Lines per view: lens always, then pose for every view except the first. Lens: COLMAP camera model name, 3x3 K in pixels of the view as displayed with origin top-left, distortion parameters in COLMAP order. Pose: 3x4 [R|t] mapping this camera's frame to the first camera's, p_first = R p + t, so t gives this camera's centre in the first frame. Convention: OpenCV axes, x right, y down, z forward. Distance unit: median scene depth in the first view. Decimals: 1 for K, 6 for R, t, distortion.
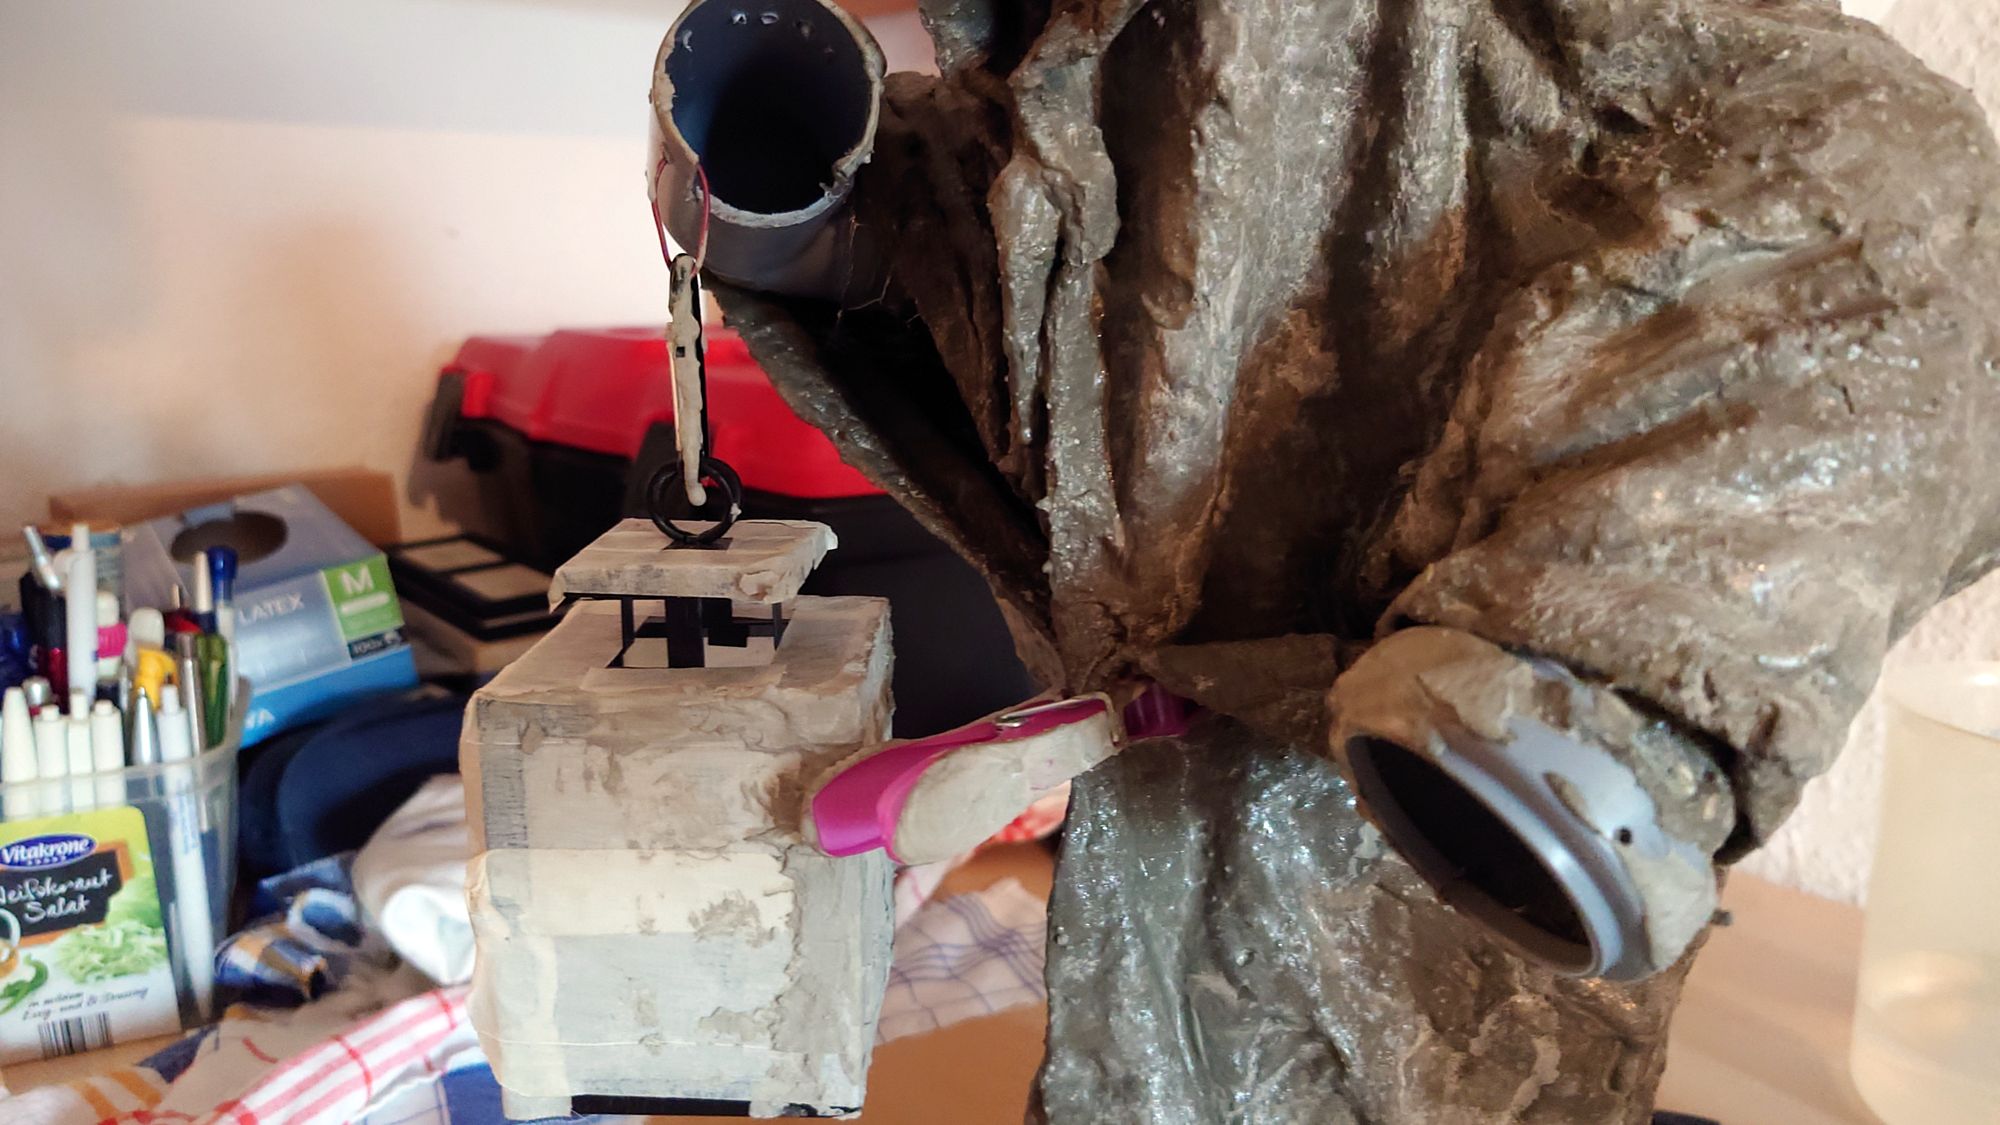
lens RADIAL K [[1442.4, 0, 1000.0], [0, 1442.4, 562.5], [0, 0, 1]] dist [0.001231, 0.008536]
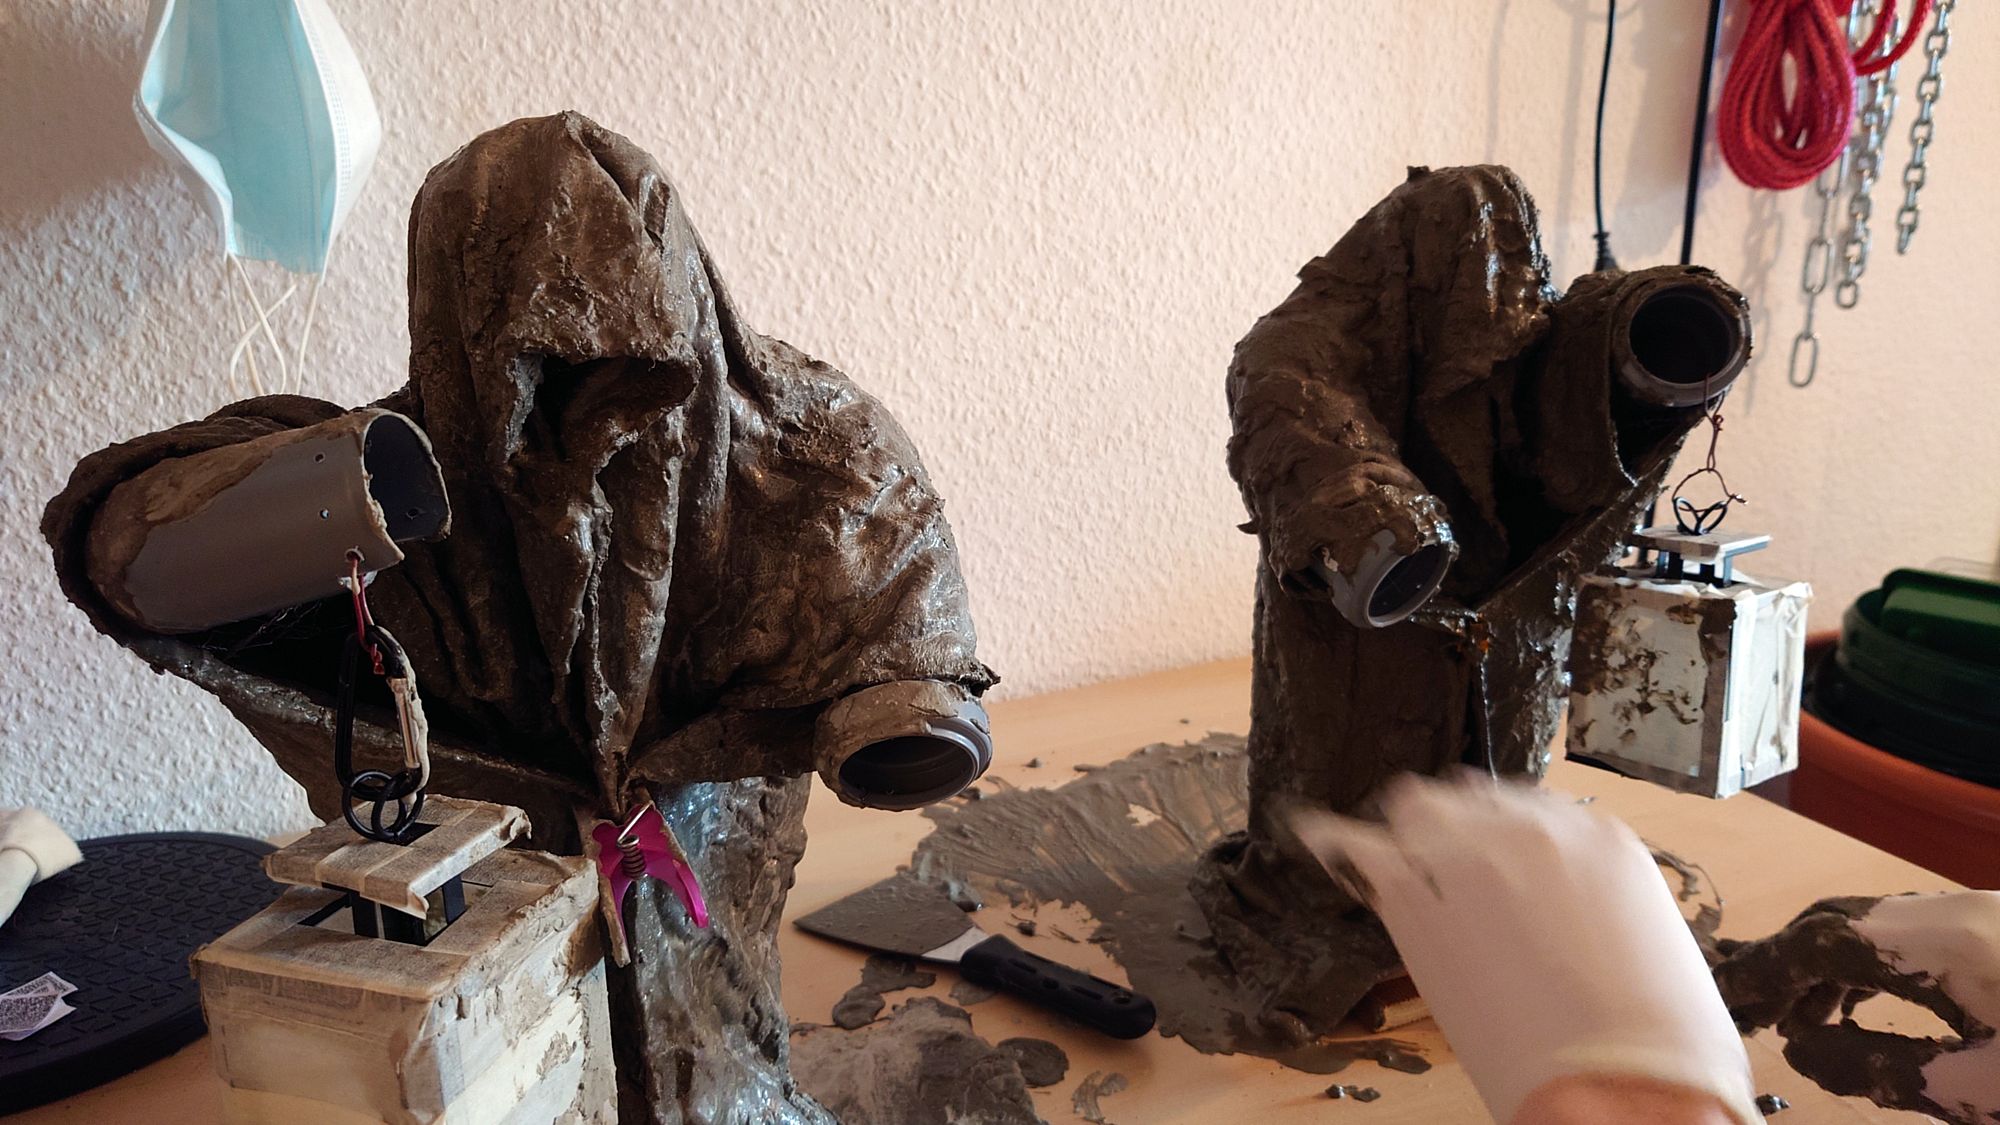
lens RADIAL K [[1442.4, 0, 1000.0], [0, 1442.4, 562.5], [0, 0, 1]] dist [0.001231, 0.008536]
pose [[0.298339, -0.265792, 0.916705, -1.229260], [0.212868, 0.954782, 0.207555, -0.419210], [-0.930420, 0.133215, 0.341427, 0.033310]]
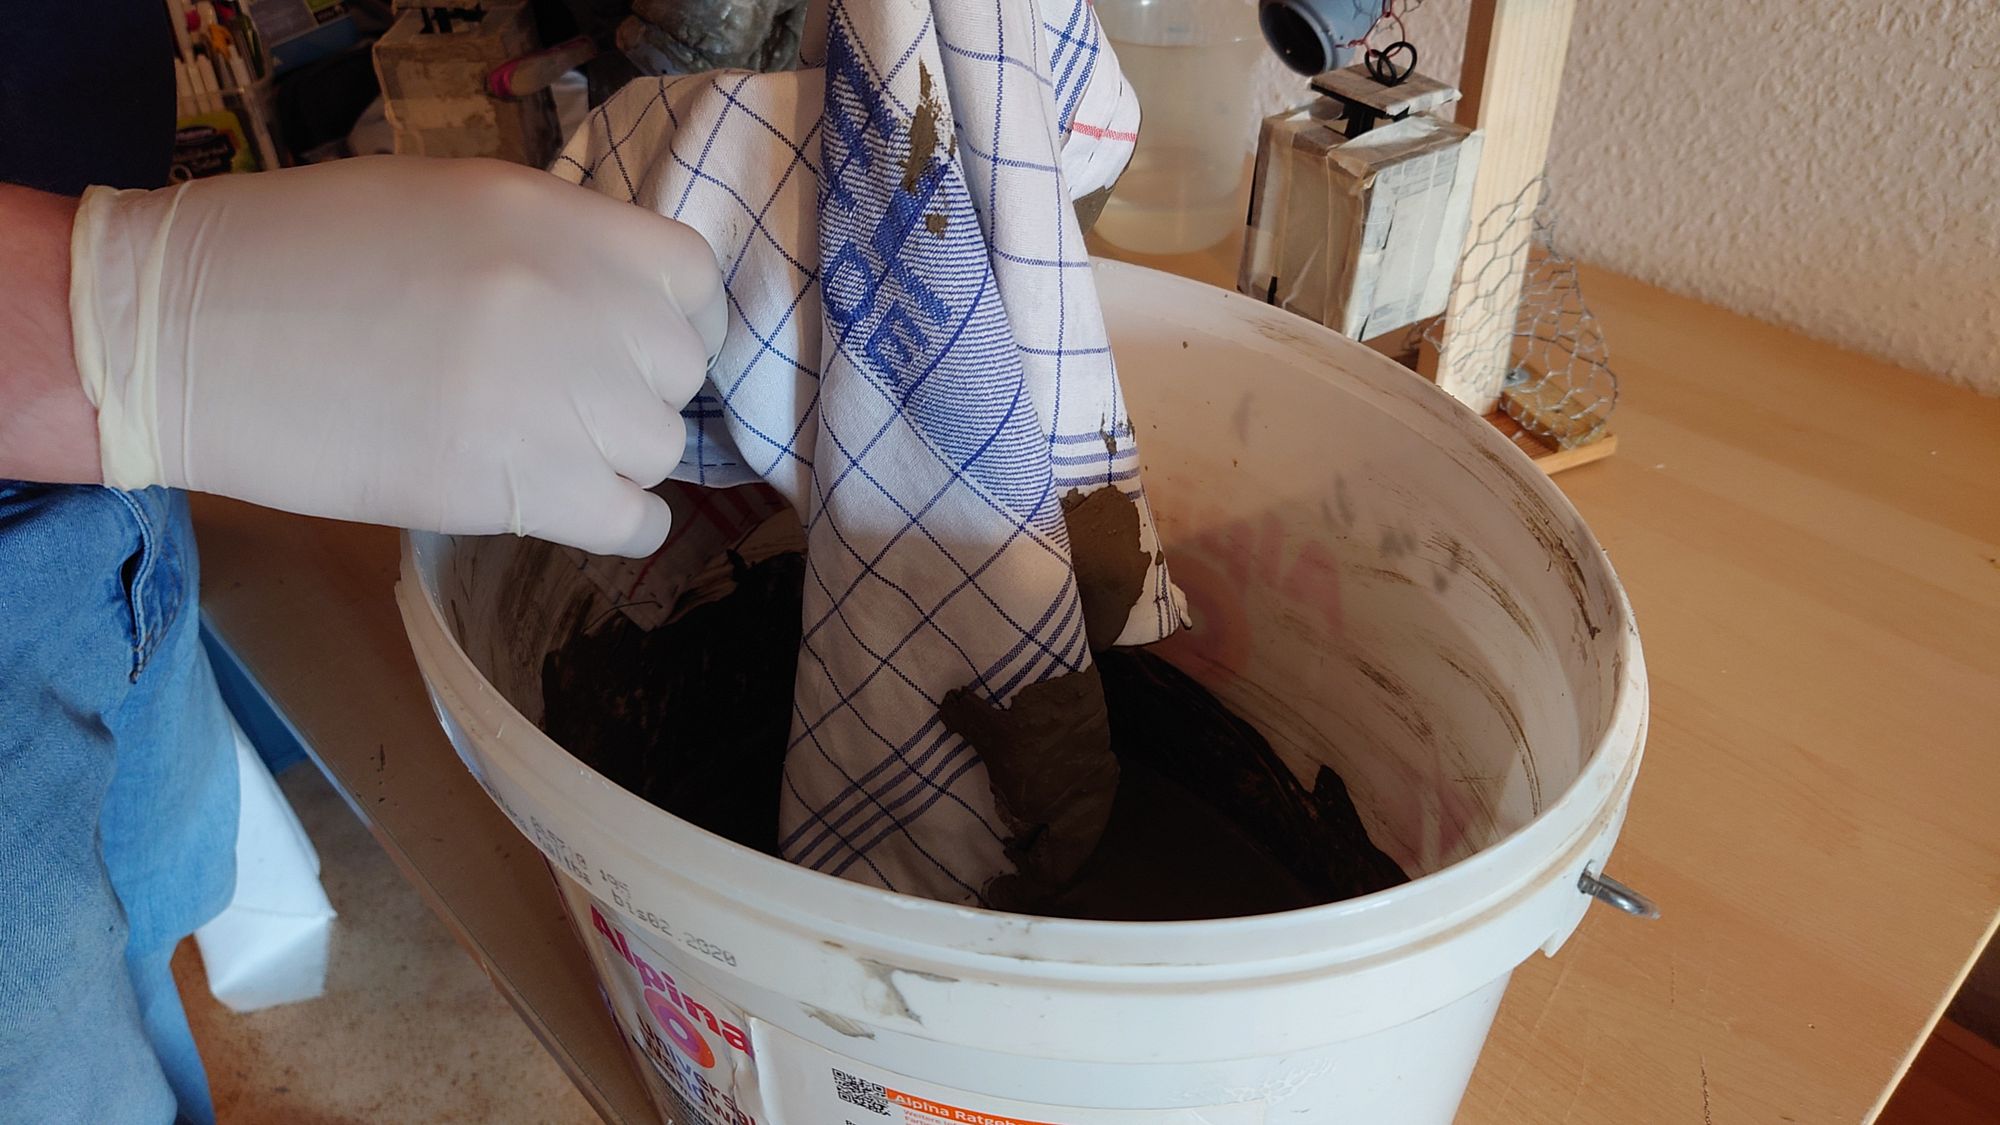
lens RADIAL K [[1442.4, 0, 1000.0], [0, 1442.4, 562.5], [0, 0, 1]] dist [0.001231, 0.008536]
pose [[0.999129, -0.040031, -0.011760, 0.901223], [0.041115, 0.896735, 0.440653, -0.207140], [-0.007094, -0.440753, 0.897600, -2.109619]]
